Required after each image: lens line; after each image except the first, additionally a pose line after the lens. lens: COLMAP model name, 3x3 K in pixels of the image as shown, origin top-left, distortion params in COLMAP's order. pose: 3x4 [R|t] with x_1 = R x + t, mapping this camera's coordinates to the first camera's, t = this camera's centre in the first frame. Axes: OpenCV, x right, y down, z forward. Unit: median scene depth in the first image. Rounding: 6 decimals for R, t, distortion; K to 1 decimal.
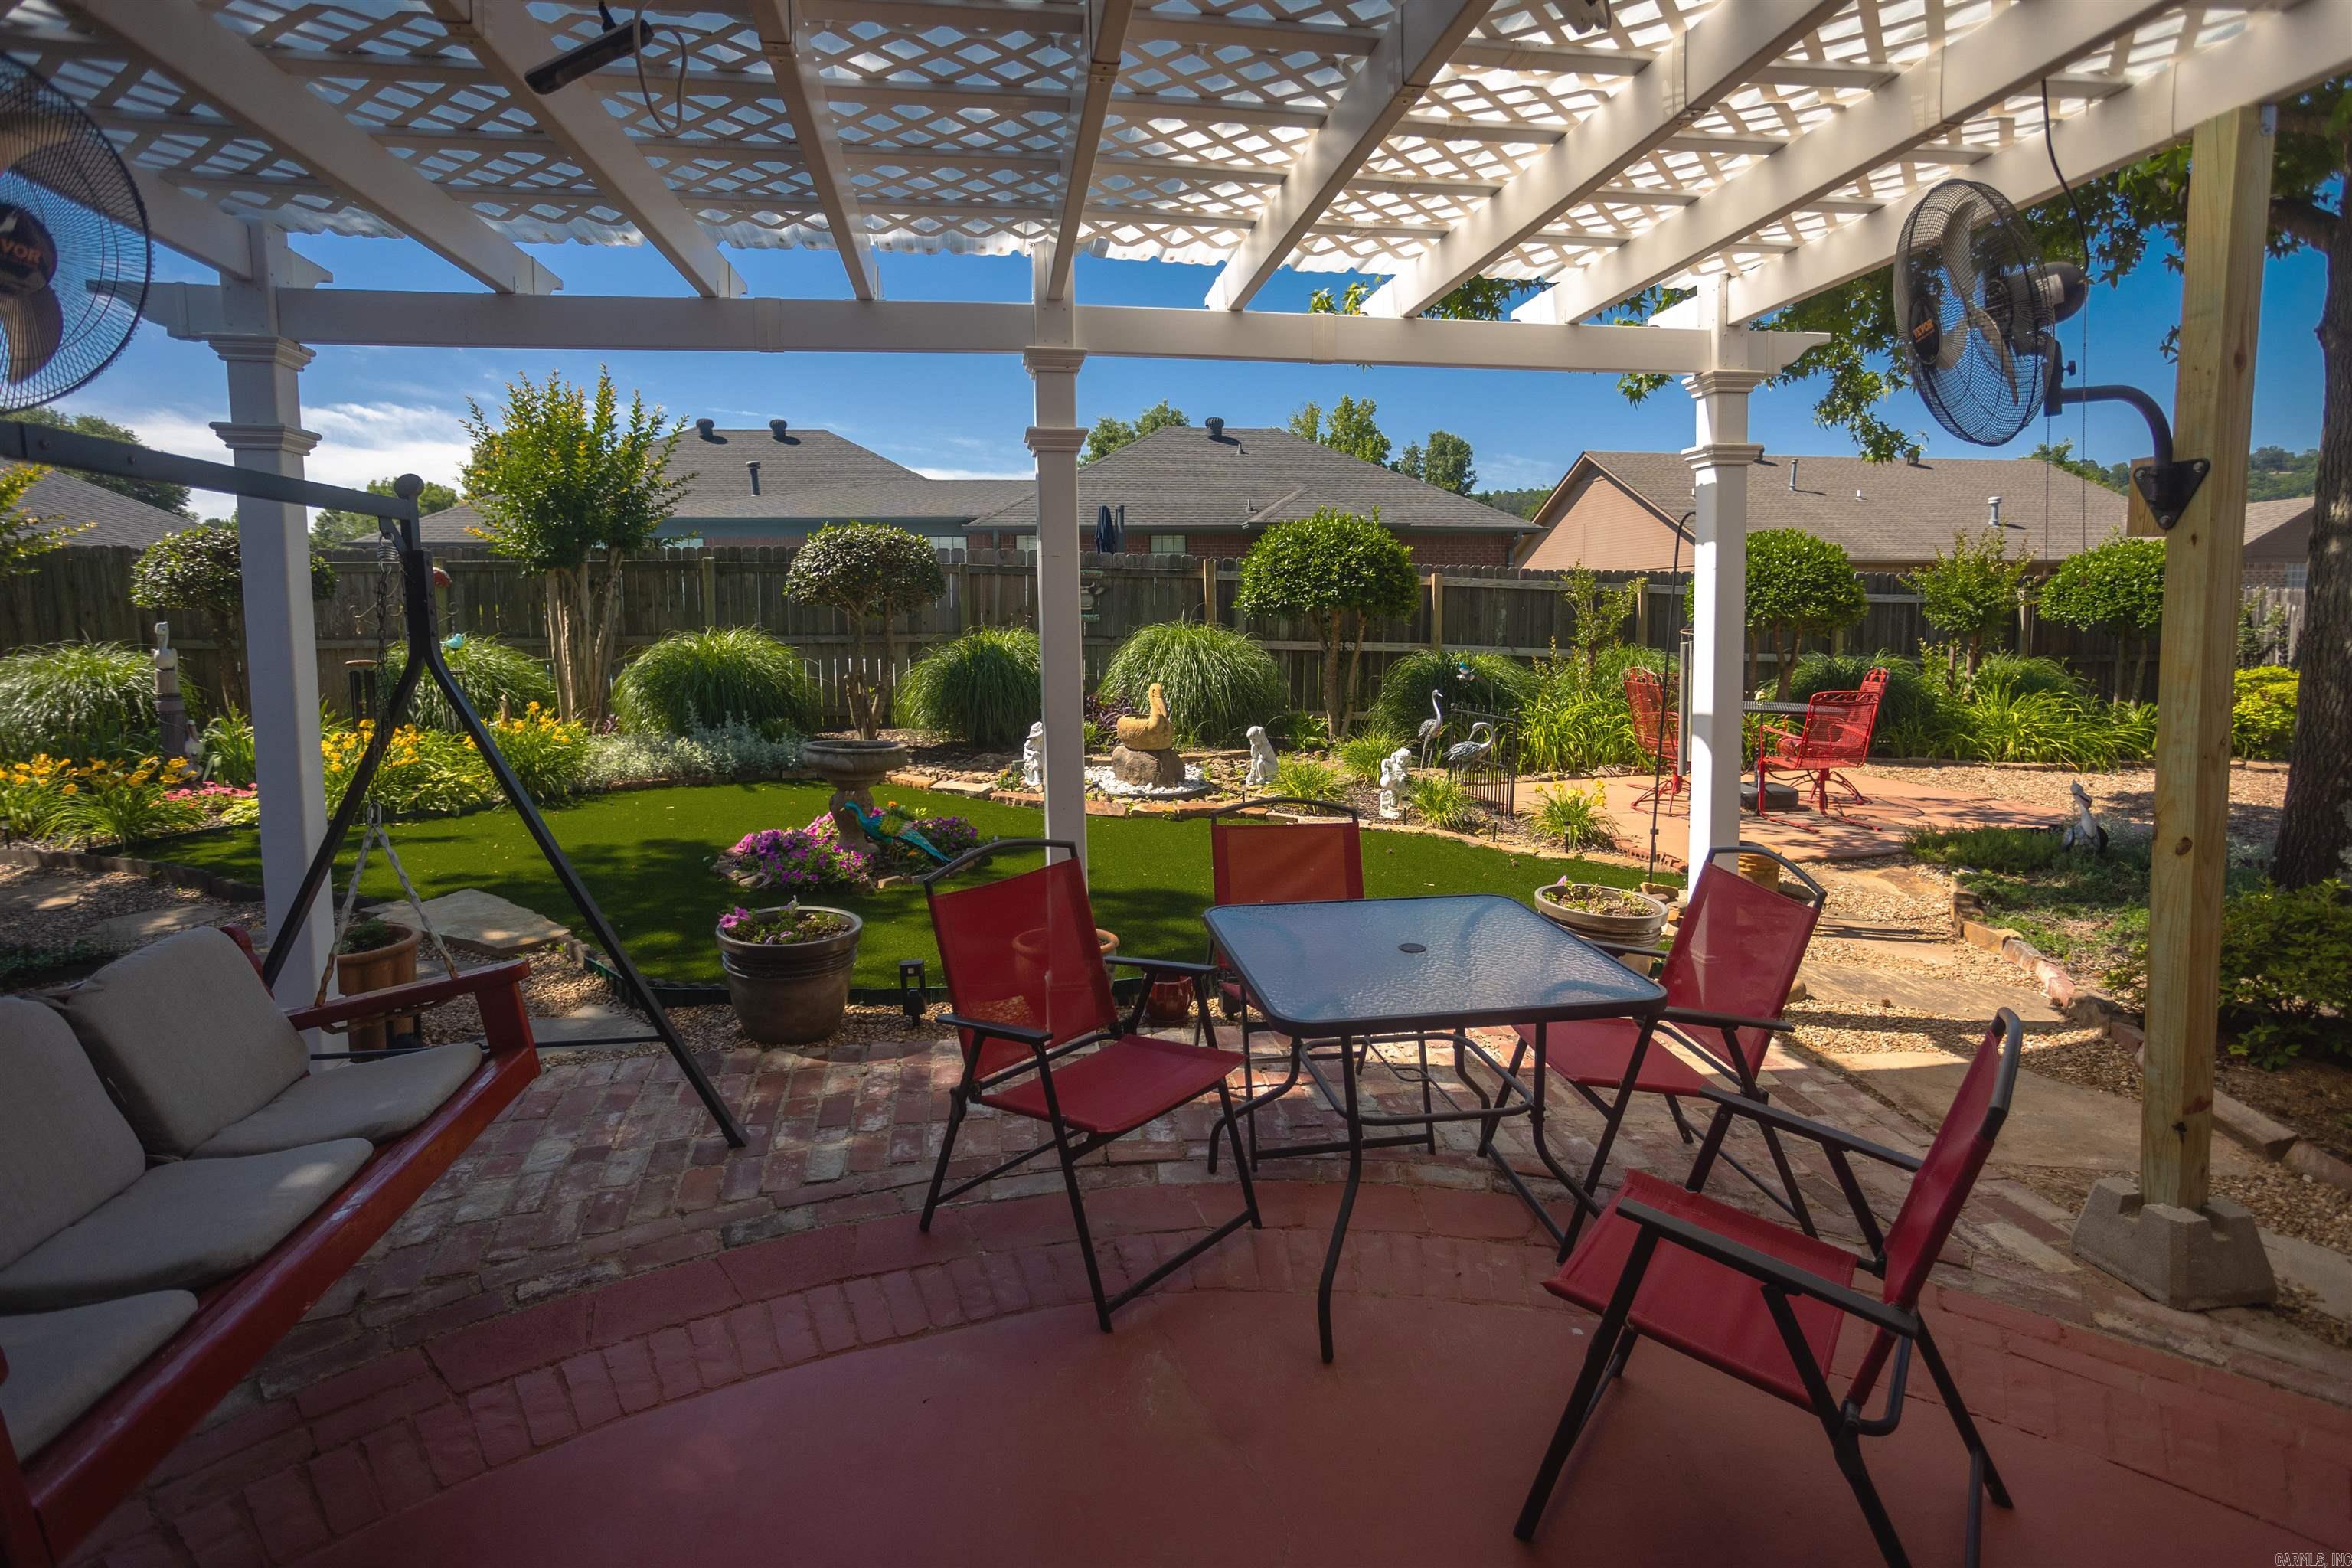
lens RADIAL K [[1134.5, 0, 1152.8], [0, 1134.5, 787.7], [0, 0, 1]] dist [-0.005078, 0.001801]
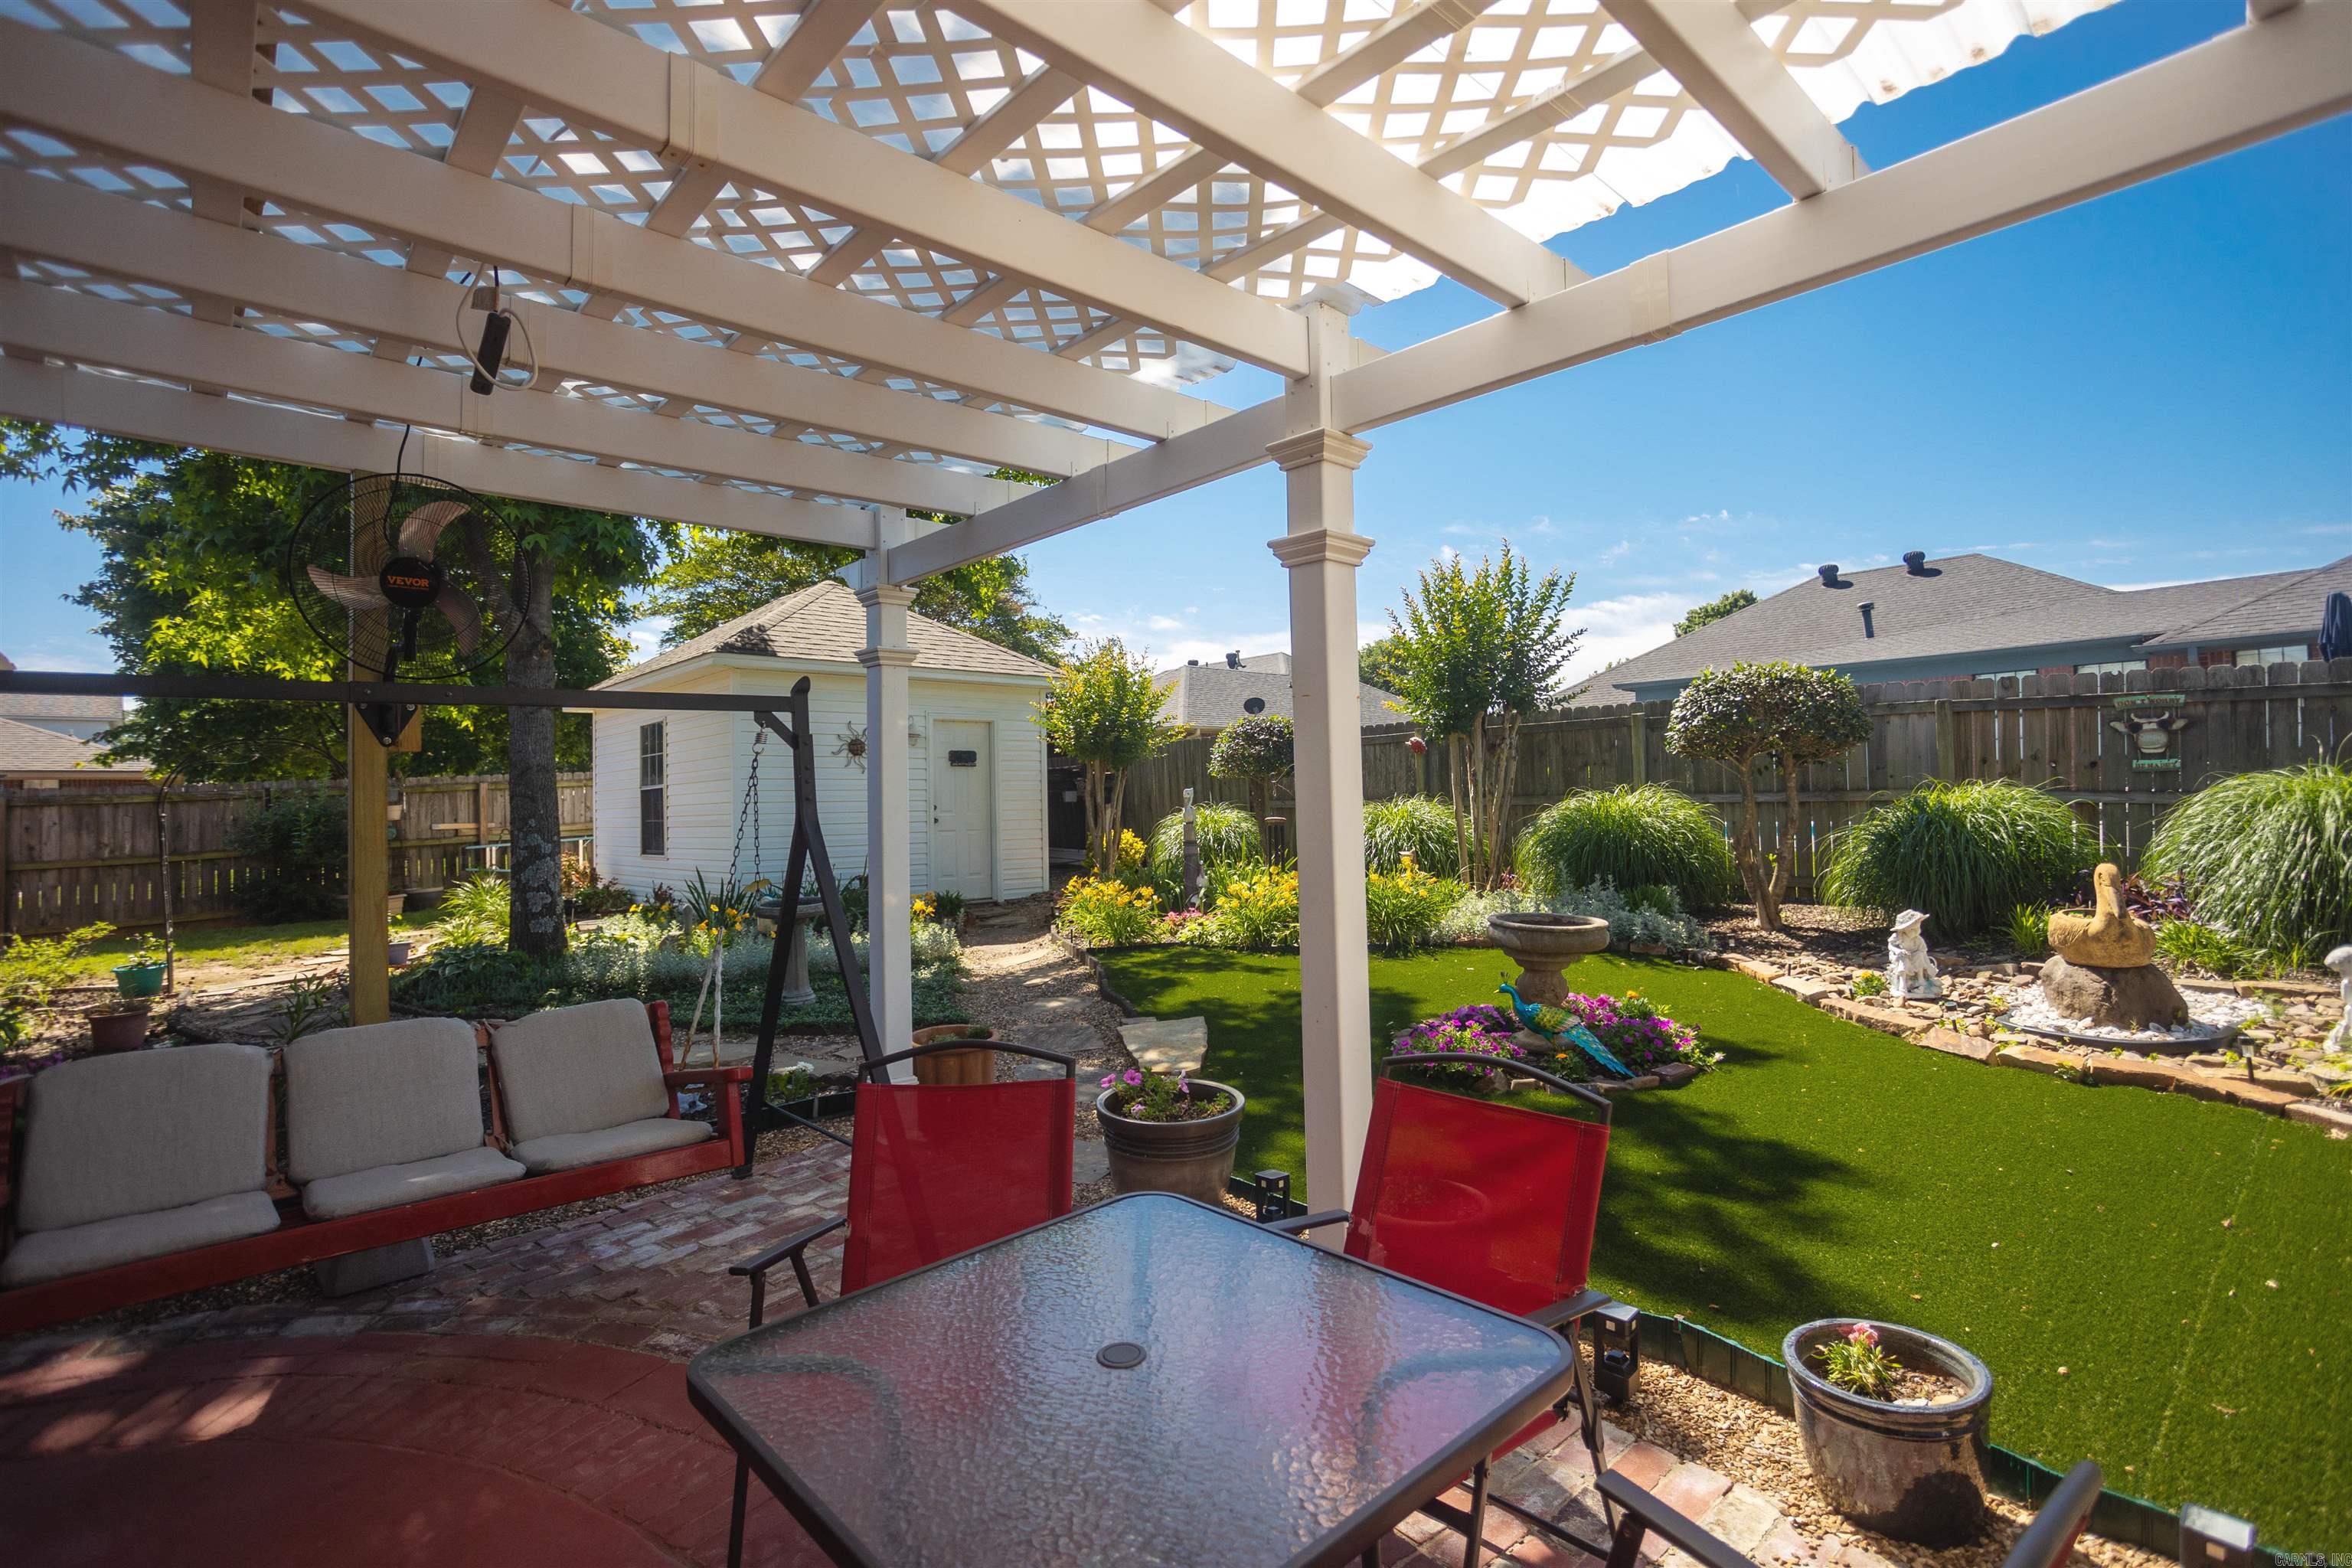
lens RADIAL K [[1134.5, 0, 1176.9], [0, 1134.5, 796.8], [0, 0, 1]] dist [-0.005078, 0.001801]
pose [[0.577851, -0.005588, -0.816123, 0.197456], [-0.102017, 0.991639, -0.079022, -0.022452], [0.809742, 0.128921, 0.572449, 0.182011]]
